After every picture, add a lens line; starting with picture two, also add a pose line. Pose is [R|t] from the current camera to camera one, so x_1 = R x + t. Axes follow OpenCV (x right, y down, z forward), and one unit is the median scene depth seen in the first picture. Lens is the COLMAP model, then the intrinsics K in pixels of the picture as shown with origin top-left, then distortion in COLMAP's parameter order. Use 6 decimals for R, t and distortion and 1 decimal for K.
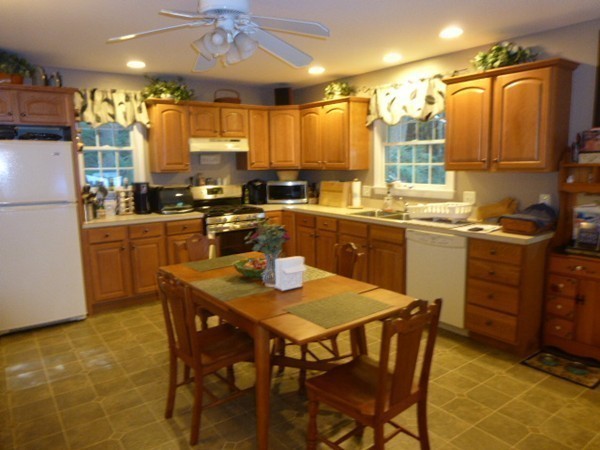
lens RADIAL K [[460.6, 0, 300.0], [0, 460.6, 225.0], [0, 0, 1]] dist [-0.000410, 0.000924]
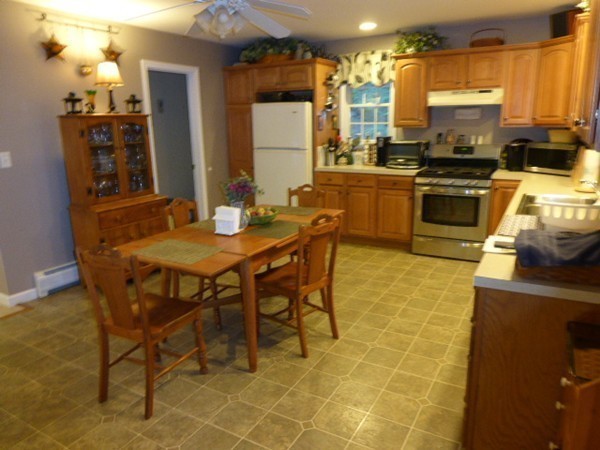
lens RADIAL K [[434.2, 0, 307.4], [0, 434.2, 226.9], [0, 0, 1]] dist [-0.002820, -0.001424]
pose [[0.410952, 0.223666, -0.883794, 0.525390], [-0.115206, 0.974406, 0.193028, -0.061672], [0.904348, 0.022493, 0.426202, 0.401535]]
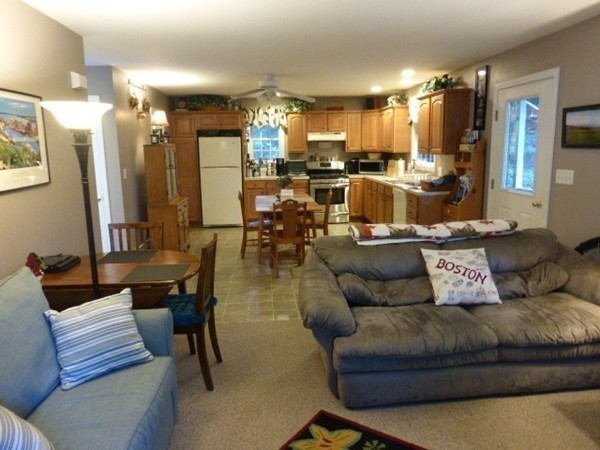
lens RADIAL K [[441.2, 0, 300.0], [0, 441.2, 225.0], [0, 0, 1]] dist [-0.006793, -0.002459]
pose [[0.852881, 0.095029, -0.513385, 0.621746], [-0.070580, 0.995255, 0.066971, 0.045745], [0.517313, -0.020884, 0.855541, -0.434092]]
